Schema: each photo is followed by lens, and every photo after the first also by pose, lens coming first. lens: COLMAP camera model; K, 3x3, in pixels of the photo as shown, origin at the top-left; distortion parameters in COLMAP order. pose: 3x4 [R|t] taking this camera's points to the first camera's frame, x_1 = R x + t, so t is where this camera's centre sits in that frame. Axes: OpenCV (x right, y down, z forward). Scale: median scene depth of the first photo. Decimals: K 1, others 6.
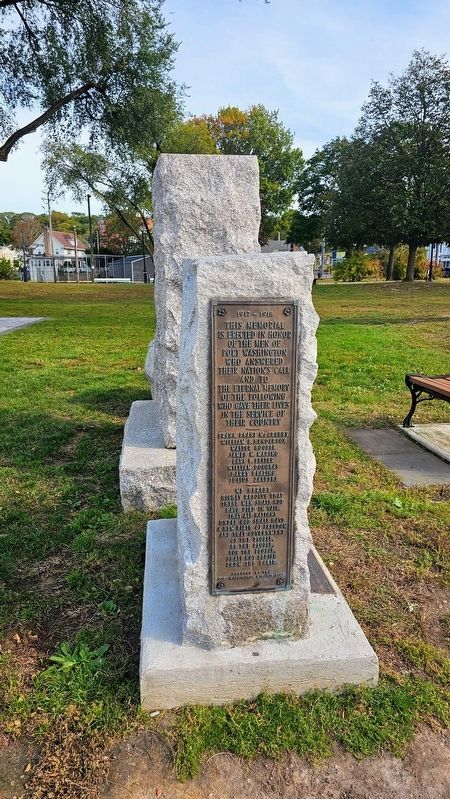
lens RADIAL K [[556.9, 0, 229.4], [0, 556.9, 411.6], [0, 0, 1]] dist [0.067825, -0.090566]
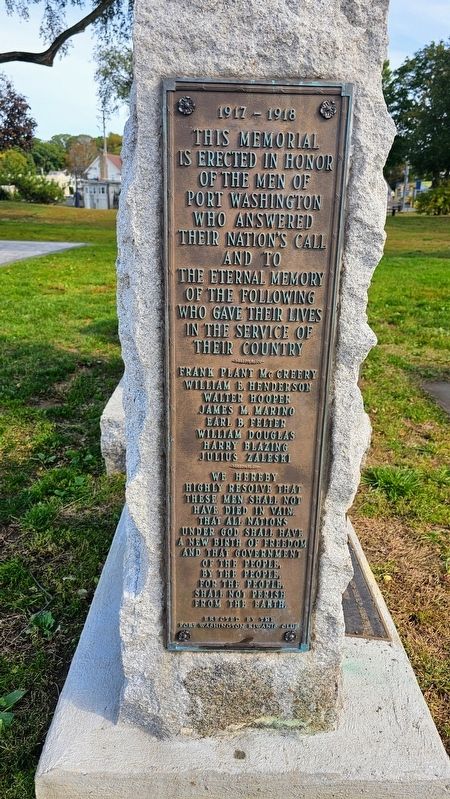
lens RADIAL K [[556.9, 0, 229.4], [0, 556.9, 411.6], [0, 0, 1]] dist [0.067825, -0.090566]
pose [[0.992247, 0.054346, -0.111774, 0.080131], [-0.043633, 0.994410, 0.096153, 0.026563], [0.116374, -0.090531, 0.989071, 0.451540]]
